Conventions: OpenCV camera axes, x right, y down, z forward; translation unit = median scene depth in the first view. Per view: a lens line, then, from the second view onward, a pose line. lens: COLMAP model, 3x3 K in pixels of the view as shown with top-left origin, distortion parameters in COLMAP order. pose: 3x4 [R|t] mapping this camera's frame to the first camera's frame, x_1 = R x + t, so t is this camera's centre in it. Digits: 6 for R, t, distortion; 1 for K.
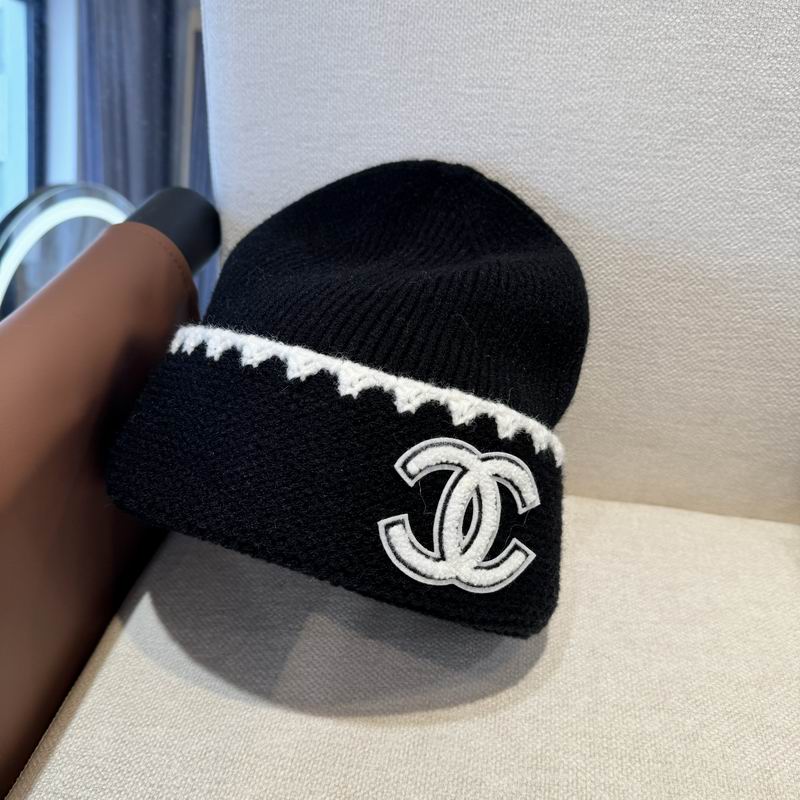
lens RADIAL K [[780.0, 0, 398.7], [0, 780.0, 408.8], [0, 0, 1]] dist [-0.024733, 0.000000]
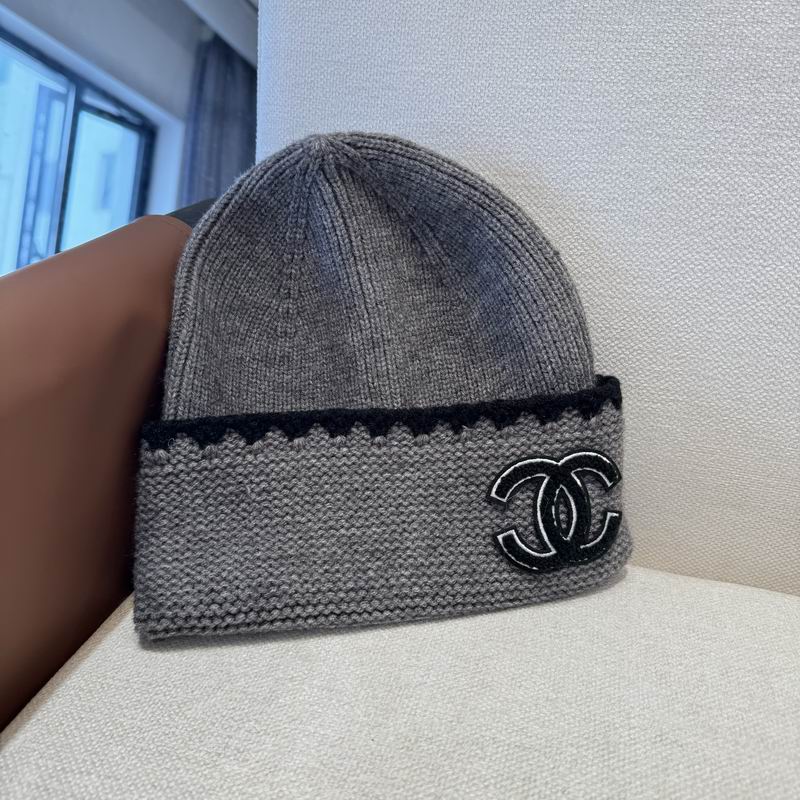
lens RADIAL K [[780.0, 0, 398.4], [0, 780.0, 402.2], [0, 0, 1]] dist [-0.024733, 0.000000]
pose [[0.994145, 0.058261, -0.091004, 0.040685], [-0.073823, 0.981206, -0.178282, 0.134826], [0.078906, 0.183957, 0.979762, 0.160944]]
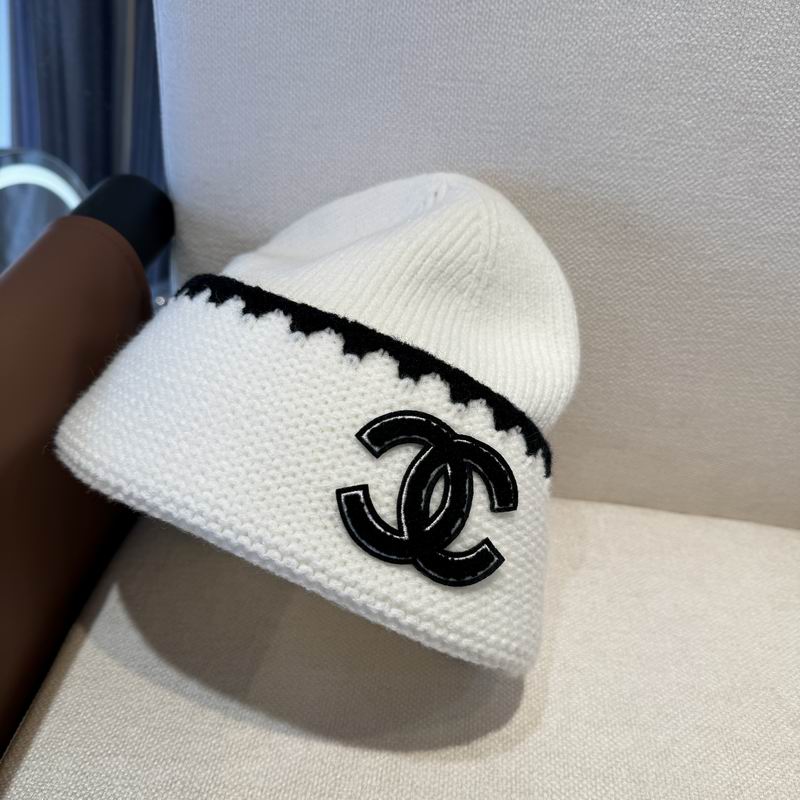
lens RADIAL K [[780.0, 0, 396.5], [0, 780.0, 408.5], [0, 0, 1]] dist [-0.024733, 0.000000]
pose [[0.997977, -0.001713, 0.063551, -0.024623], [-0.001359, 0.998833, 0.048273, -0.058399], [-0.063560, -0.048262, 0.996810, 0.036611]]
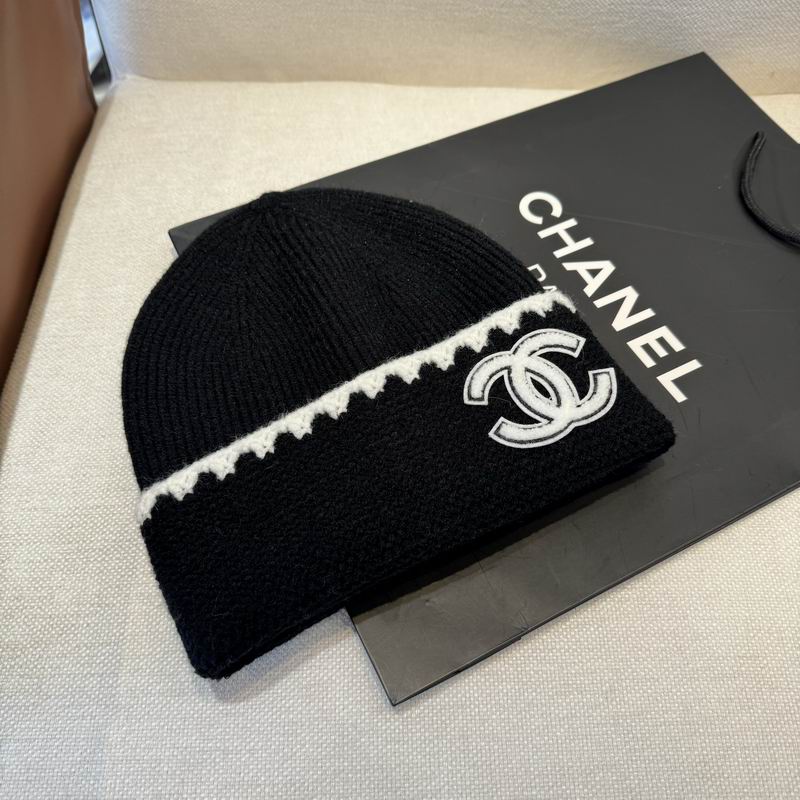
lens RADIAL K [[780.0, 0, 400.4], [0, 780.0, 403.2], [0, 0, 1]] dist [-0.024733, 0.000000]
pose [[0.984951, -0.143130, 0.096877, 0.009751], [0.090613, 0.904953, 0.415751, 0.069133], [-0.147176, -0.400716, 0.904304, -0.320815]]
